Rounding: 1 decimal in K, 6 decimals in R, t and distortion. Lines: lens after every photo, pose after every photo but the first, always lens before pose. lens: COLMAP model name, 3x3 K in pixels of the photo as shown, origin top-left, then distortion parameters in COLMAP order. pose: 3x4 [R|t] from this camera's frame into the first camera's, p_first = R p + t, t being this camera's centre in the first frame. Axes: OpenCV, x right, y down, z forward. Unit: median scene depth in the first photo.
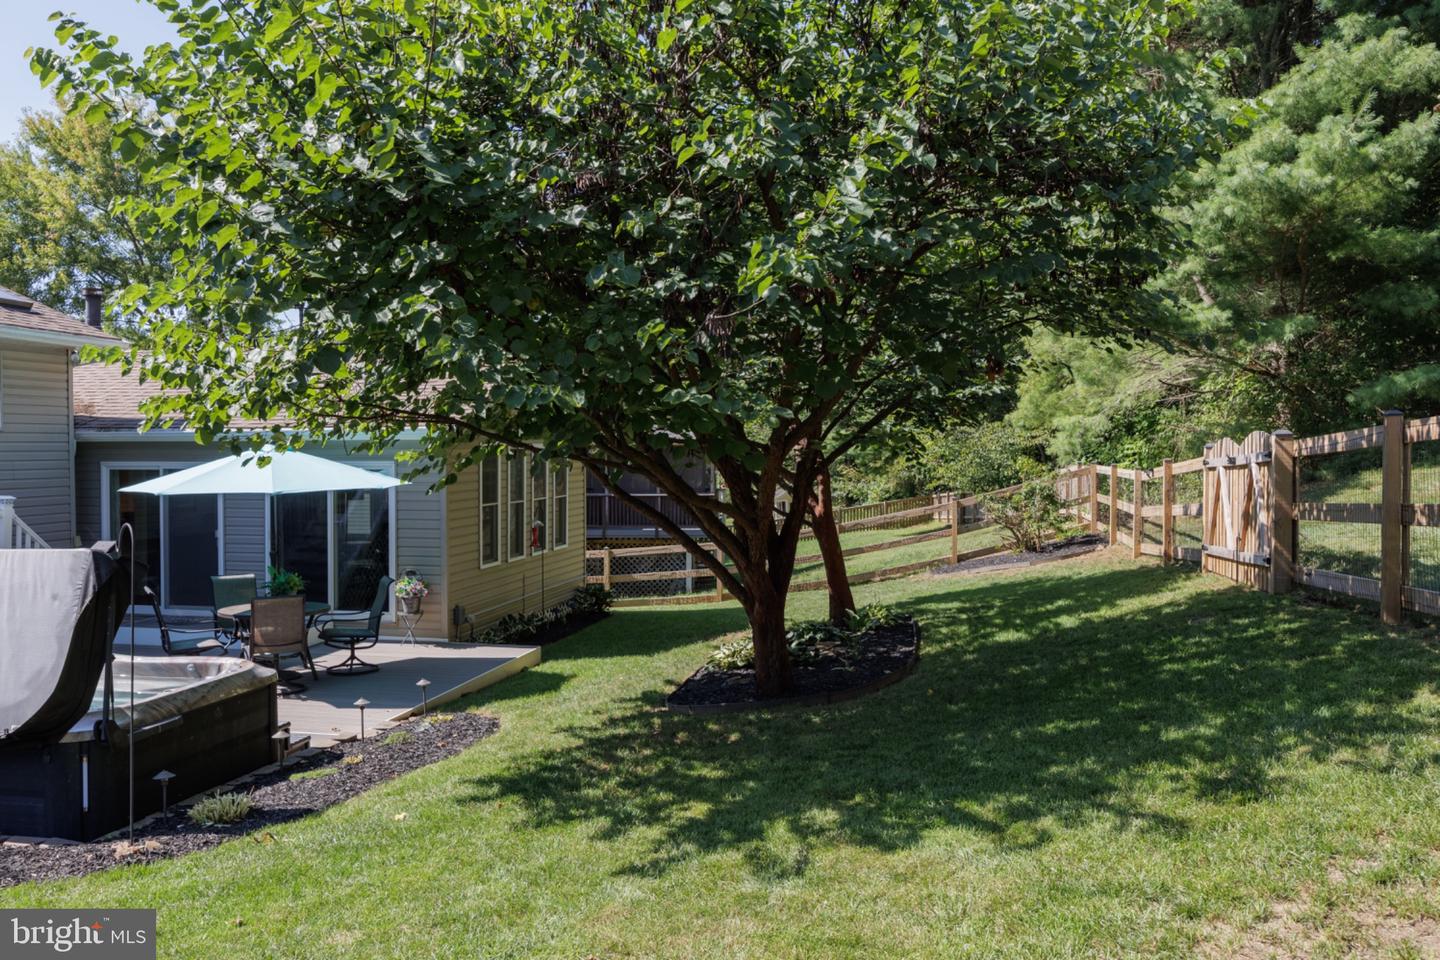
lens RADIAL K [[1144.0, 0, 712.7], [0, 1144.0, 476.8], [0, 0, 1]] dist [0.004365, -0.003678]
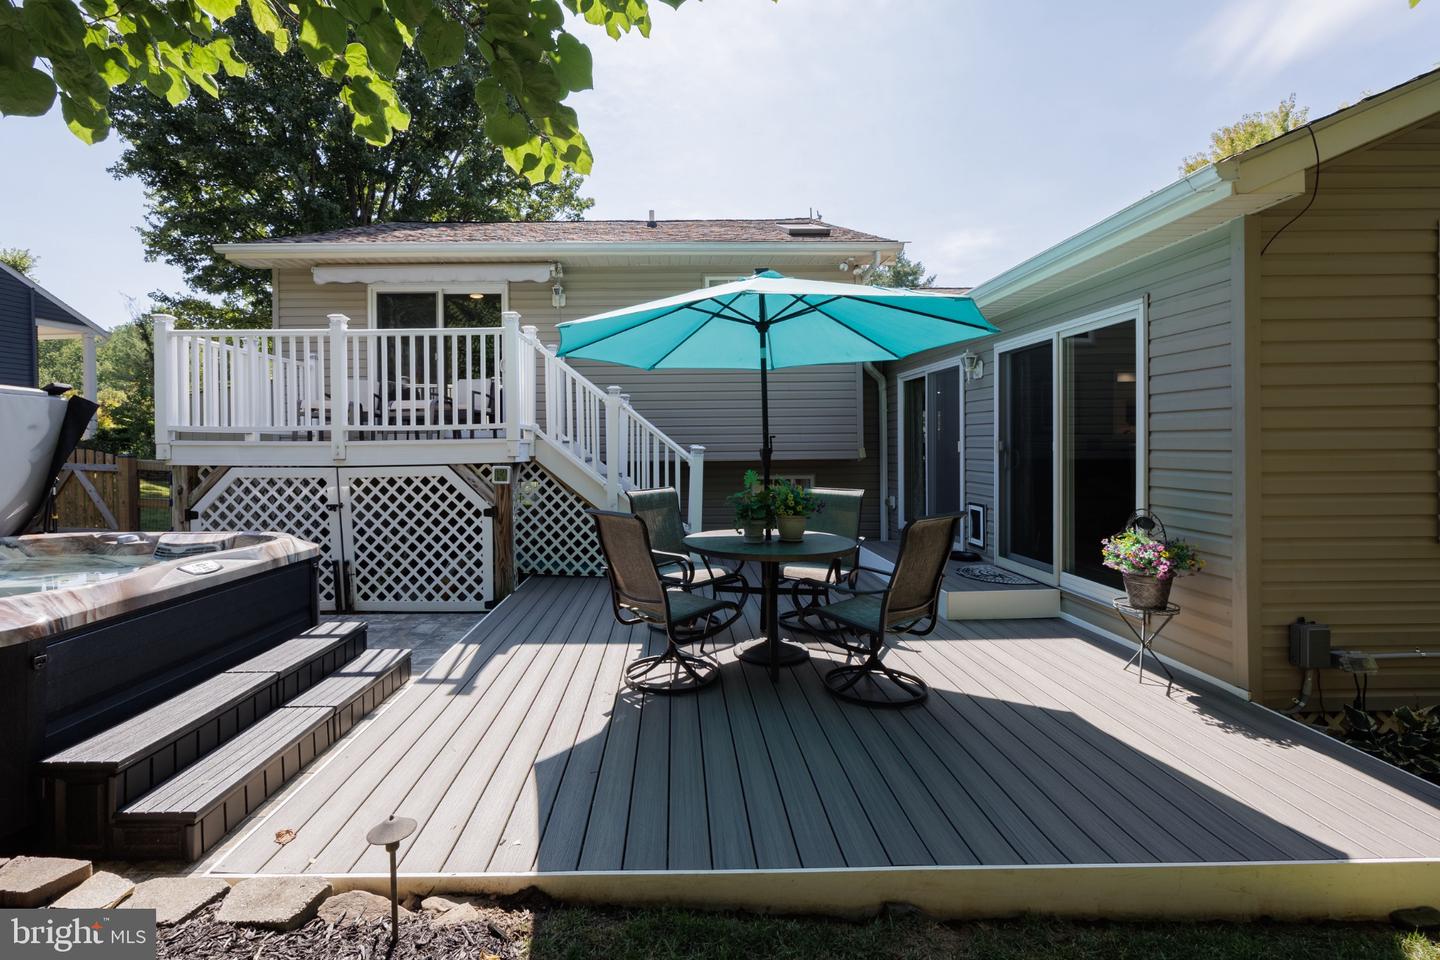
lens RADIAL K [[590.8, 0, 687.8], [0, 590.8, 478.6], [0, 0, 1]] dist [-0.000100, -0.000023]
pose [[0.213710, 0.049606, -0.975637, -0.136092], [-0.017392, 0.998745, 0.046972, 0.110841], [0.976742, 0.006930, 0.214305, 1.465817]]
